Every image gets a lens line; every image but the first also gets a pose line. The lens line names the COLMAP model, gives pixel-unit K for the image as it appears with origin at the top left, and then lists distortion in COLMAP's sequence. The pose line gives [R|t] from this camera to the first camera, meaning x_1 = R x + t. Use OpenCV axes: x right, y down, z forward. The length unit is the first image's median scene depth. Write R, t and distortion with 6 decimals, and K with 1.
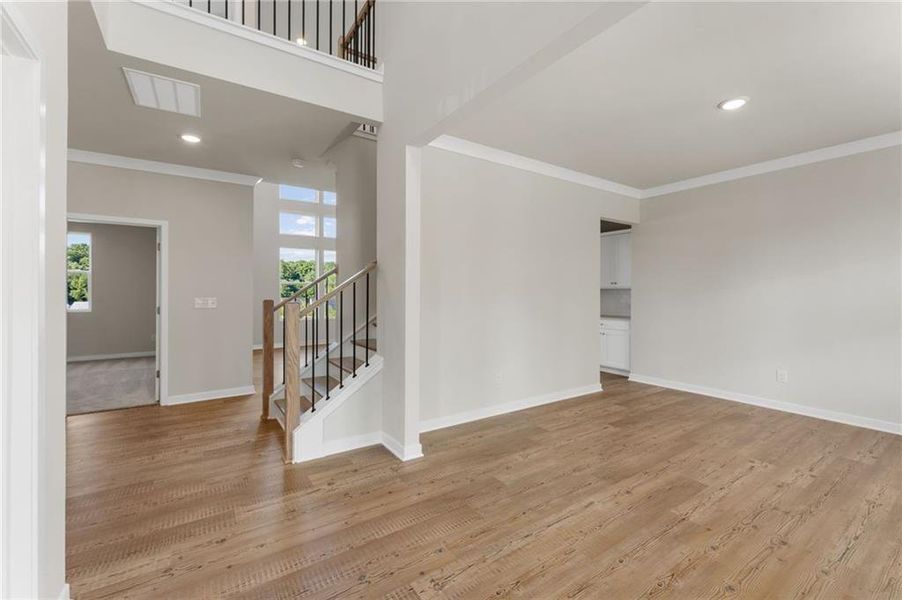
lens RADIAL K [[367.1, 0, 450.1], [0, 367.1, 294.9], [0, 0, 1]] dist [0.001712, -0.000132]
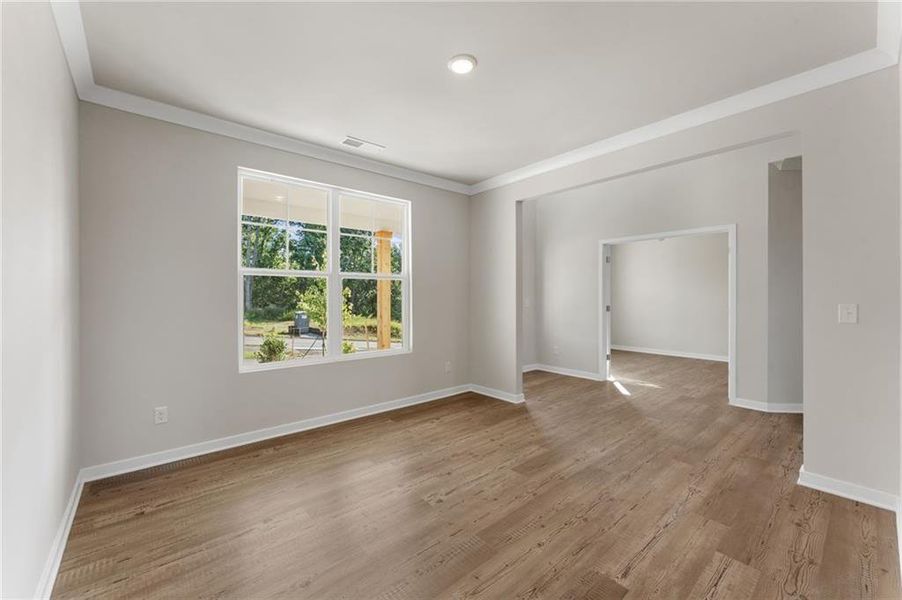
lens RADIAL K [[367.1, 0, 448.9], [0, 367.1, 296.4], [0, 0, 1]] dist [0.001712, -0.000132]
pose [[-0.990651, -0.001792, -0.136408, 0.998361], [-0.003397, 0.999928, 0.011529, -0.024018], [0.136378, 0.011884, -0.990586, 1.990721]]
